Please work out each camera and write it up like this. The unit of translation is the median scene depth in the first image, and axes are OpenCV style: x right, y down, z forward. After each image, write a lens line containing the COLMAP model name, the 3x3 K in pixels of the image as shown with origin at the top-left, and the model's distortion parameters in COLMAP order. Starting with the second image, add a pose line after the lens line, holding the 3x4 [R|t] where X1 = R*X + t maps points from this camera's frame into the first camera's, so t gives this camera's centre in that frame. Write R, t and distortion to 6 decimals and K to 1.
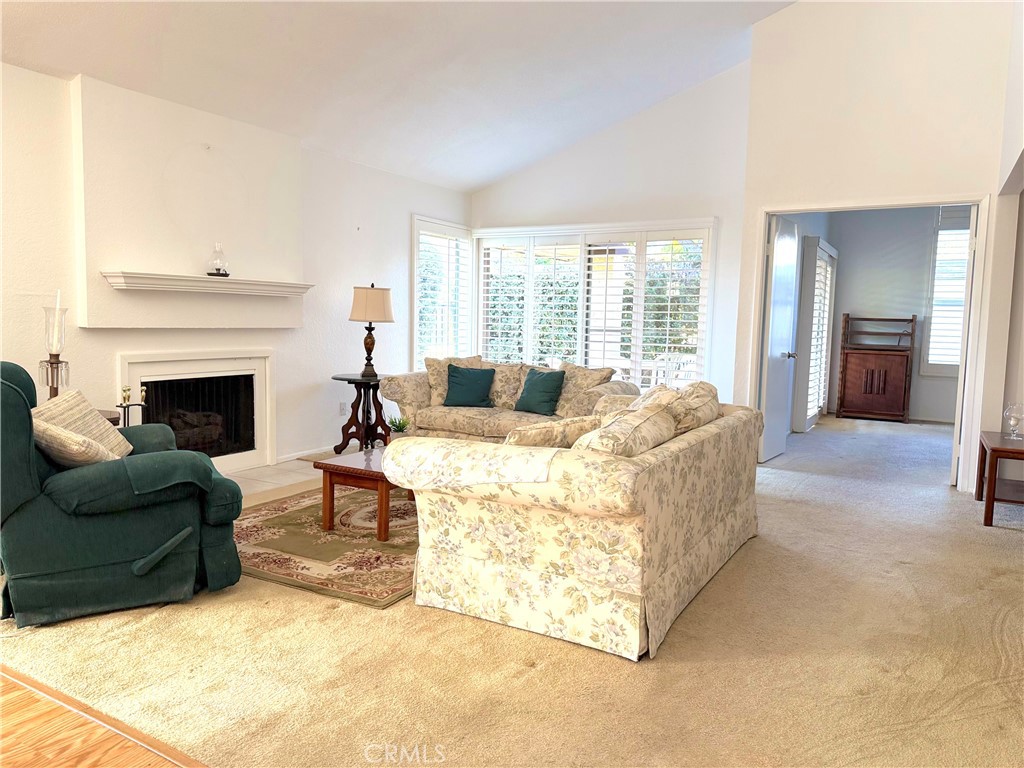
lens RADIAL K [[726.9, 0, 509.3], [0, 726.9, 380.8], [0, 0, 1]] dist [0.071591, -0.085107]
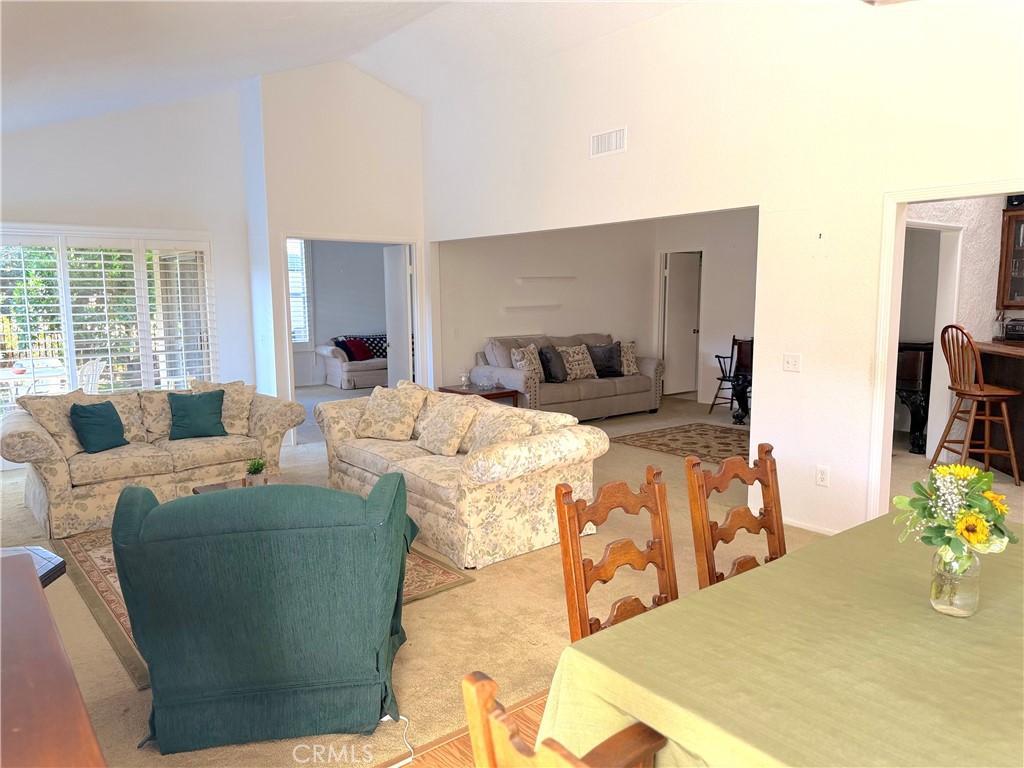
lens RADIAL K [[726.9, 0, 513.1], [0, 726.9, 383.0], [0, 0, 1]] dist [0.071591, -0.085107]
pose [[0.349732, -0.143226, 0.925837, -1.360315], [0.092332, 0.988703, 0.118073, -0.198603], [-0.932289, 0.044191, 0.359006, 0.455632]]
